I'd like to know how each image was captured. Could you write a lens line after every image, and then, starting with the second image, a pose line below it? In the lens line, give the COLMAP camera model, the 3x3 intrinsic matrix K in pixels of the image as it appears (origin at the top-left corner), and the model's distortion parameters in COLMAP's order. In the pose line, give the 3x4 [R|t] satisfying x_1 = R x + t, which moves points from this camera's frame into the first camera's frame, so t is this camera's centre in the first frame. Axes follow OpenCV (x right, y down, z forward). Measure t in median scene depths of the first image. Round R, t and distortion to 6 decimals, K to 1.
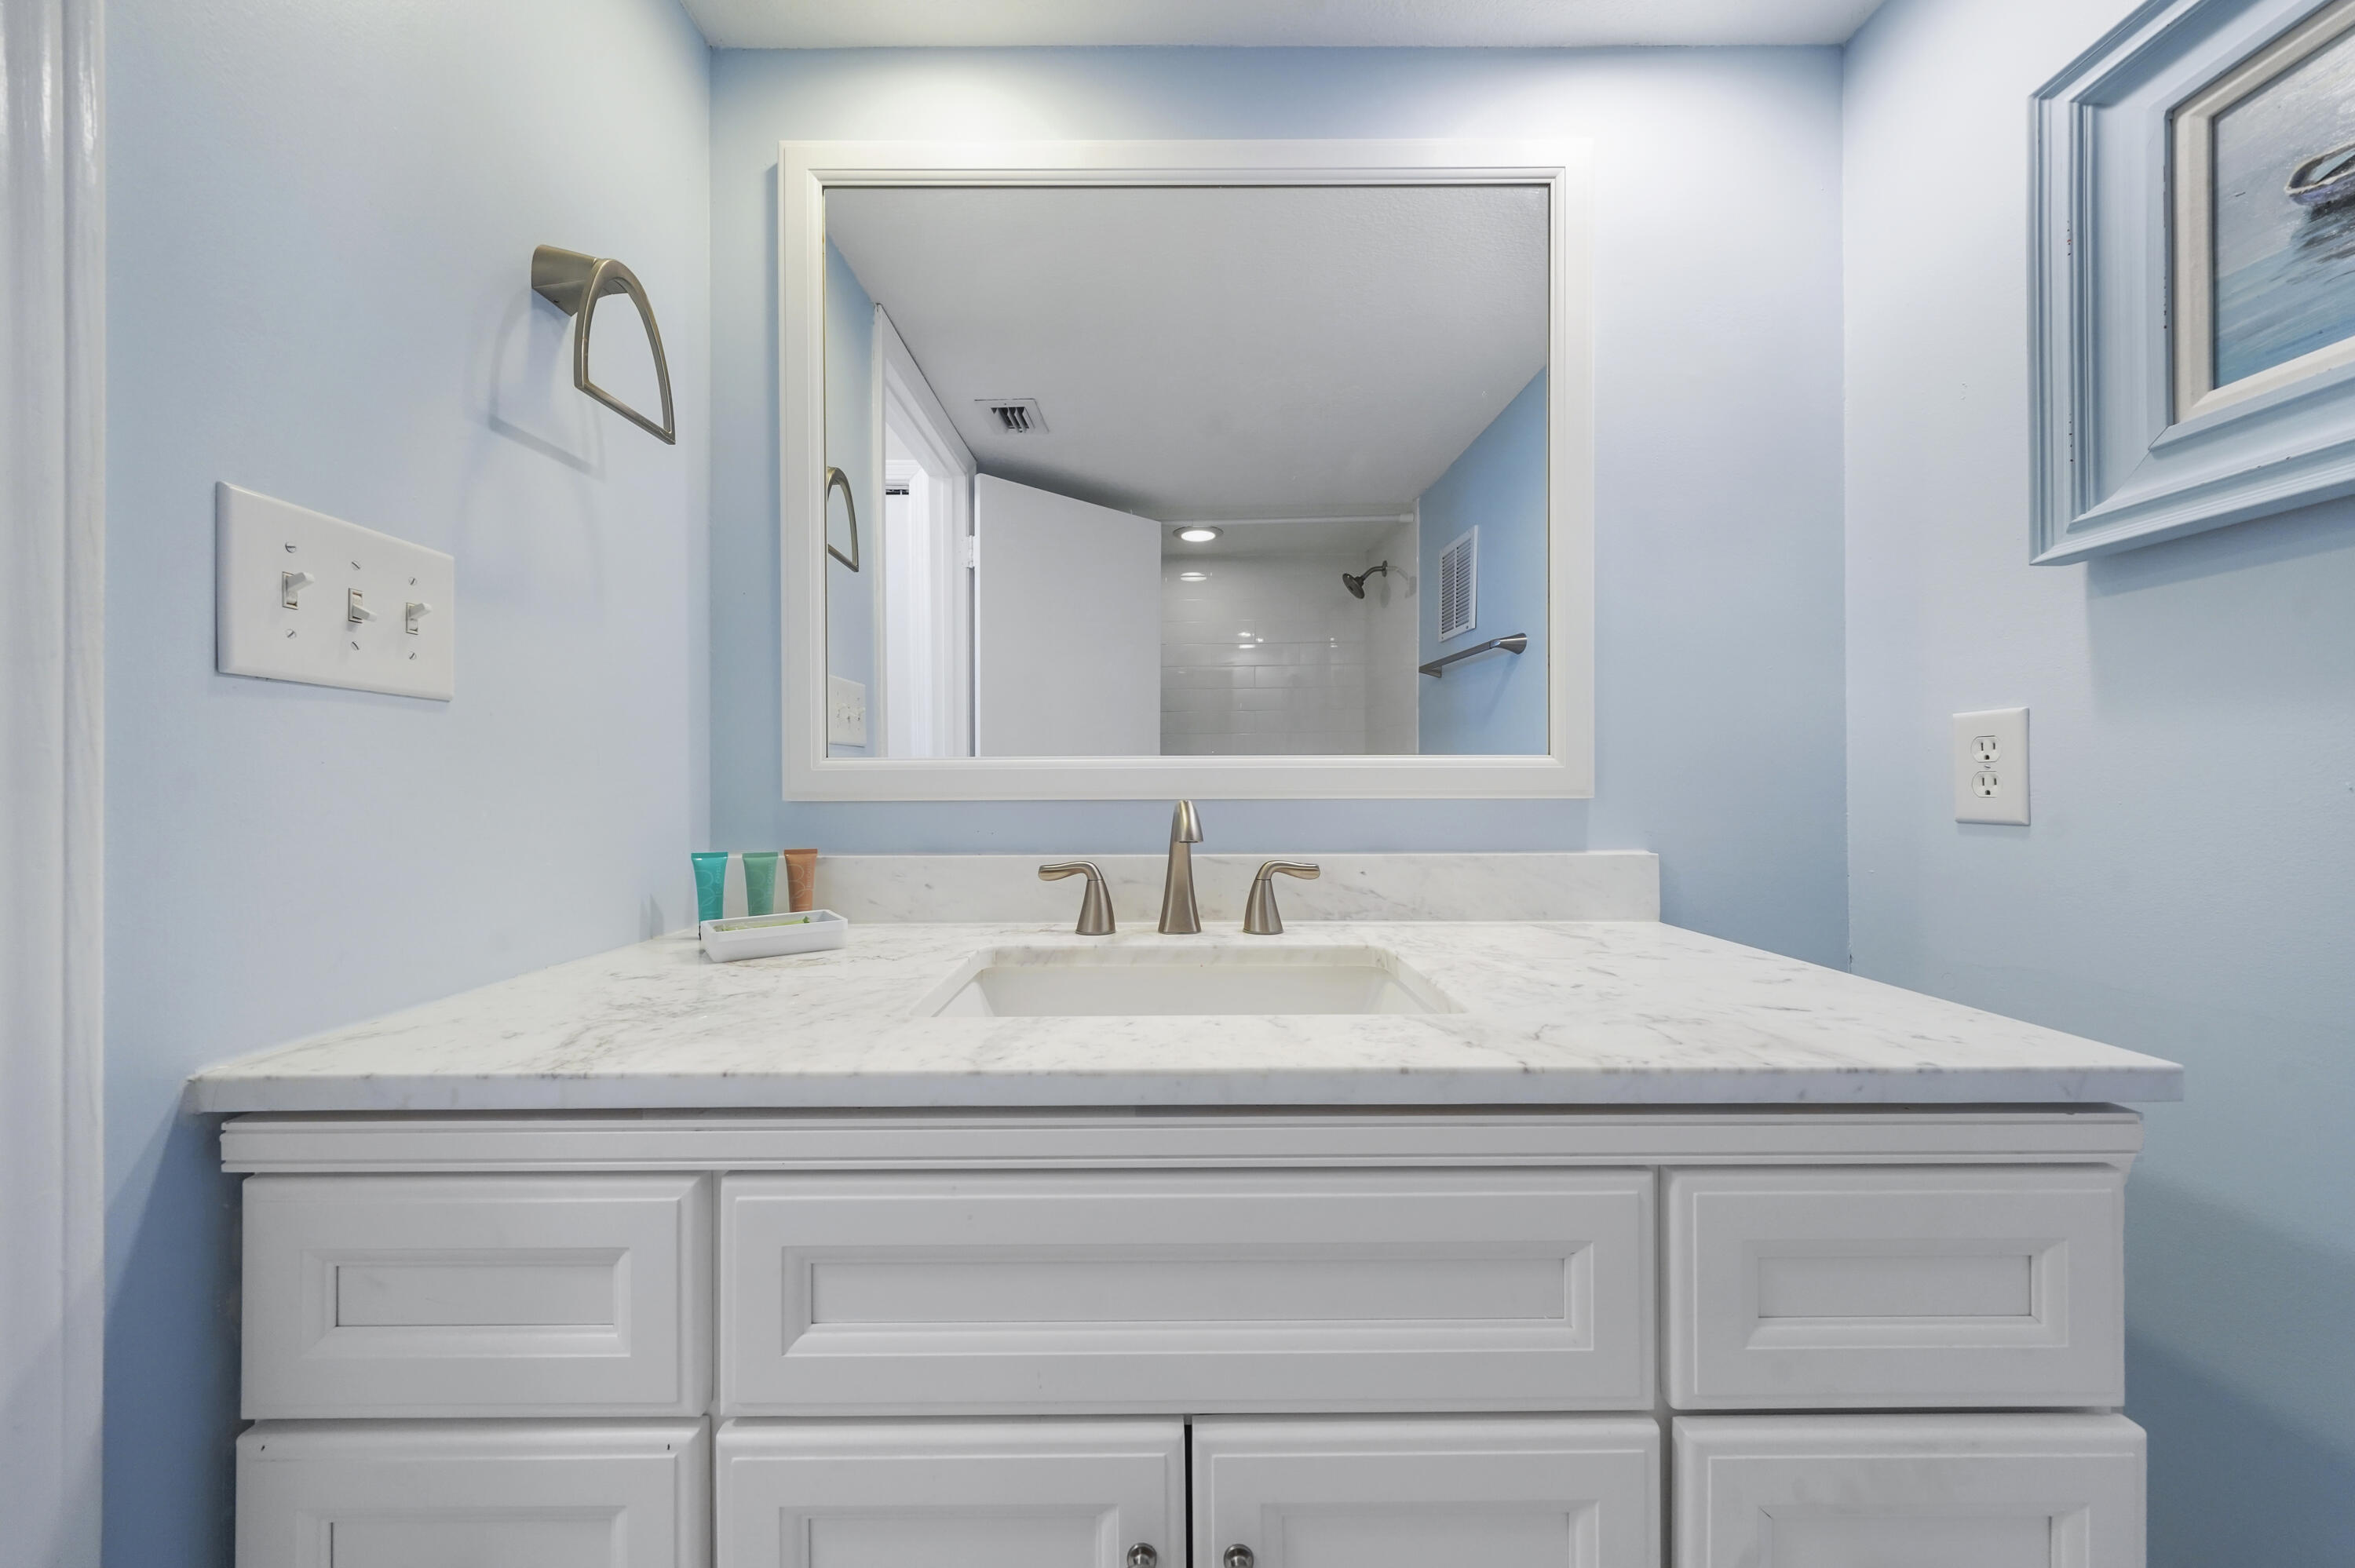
lens RADIAL K [[806.9, 0, 1166.6], [0, 806.9, 785.5], [0, 0, 1]] dist [-0.001501, -0.000238]
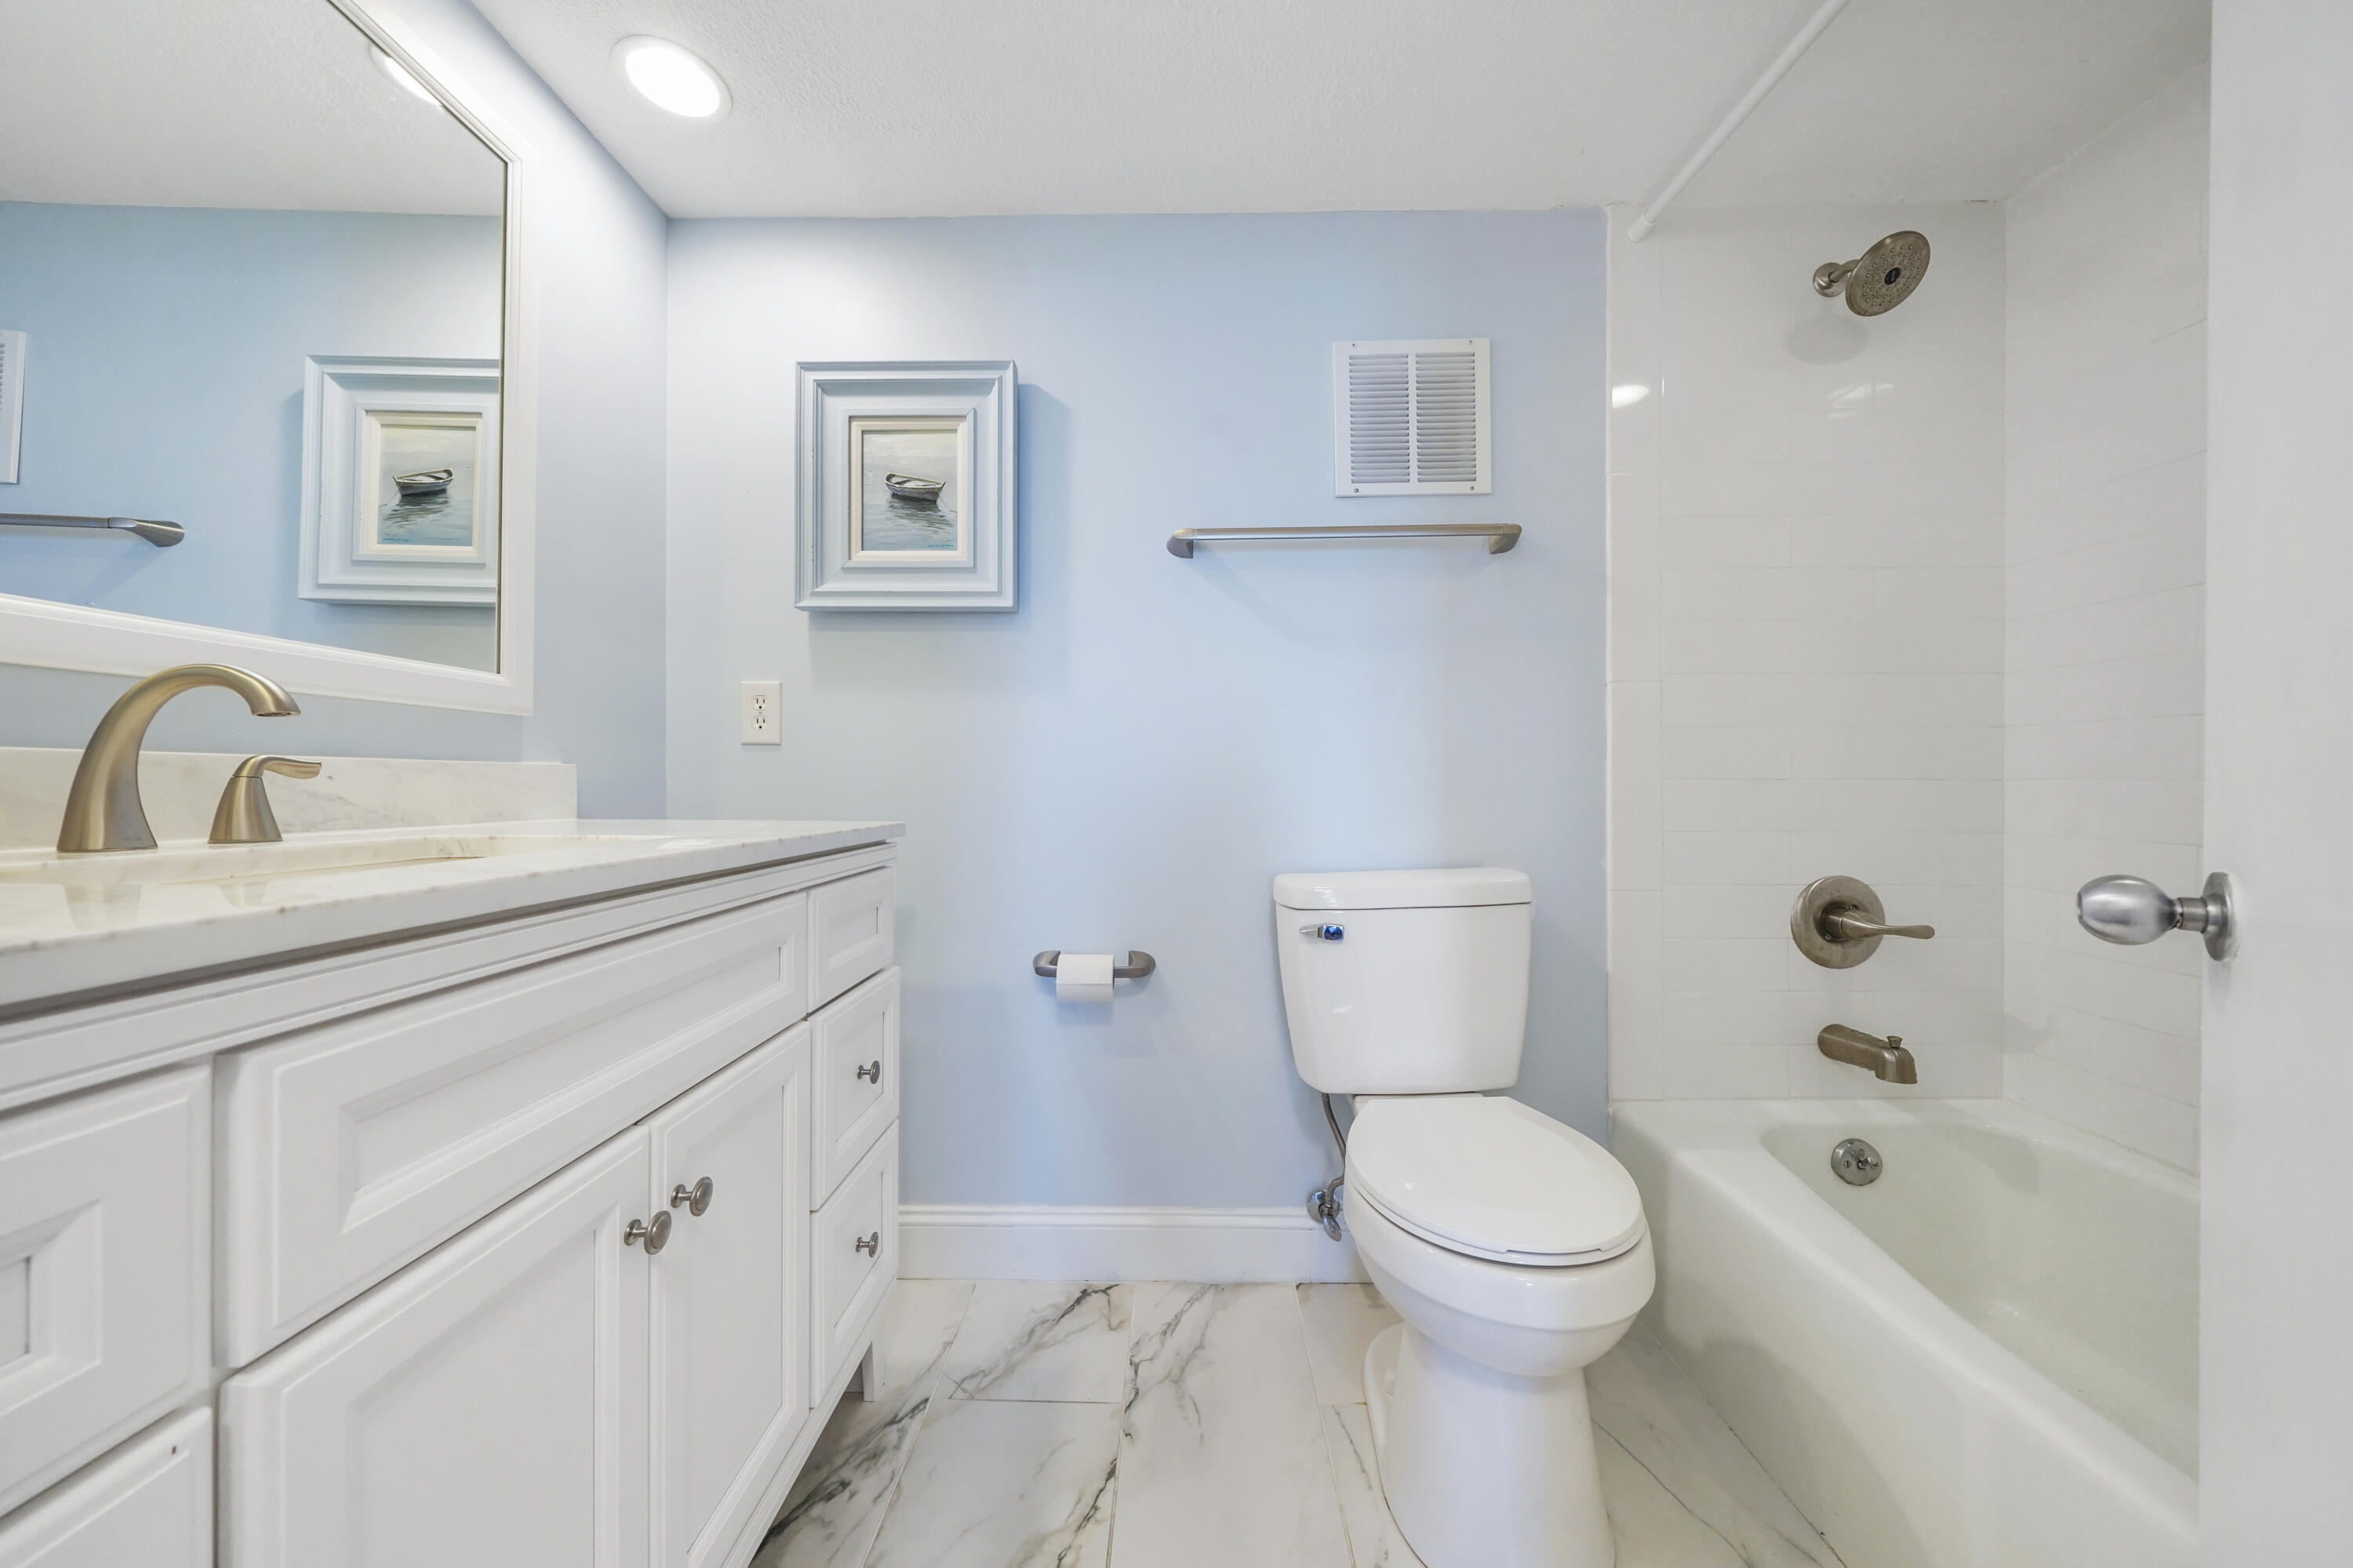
lens RADIAL K [[806.4, 0, 1180.7], [0, 806.4, 785.5], [0, 0, 1]] dist [-0.001501, -0.000238]
pose [[0.002664, 0.000701, 0.999996, -1.000170], [-0.009702, 0.999953, -0.000675, 0.169319], [-0.999949, -0.009700, 0.002671, 0.083942]]
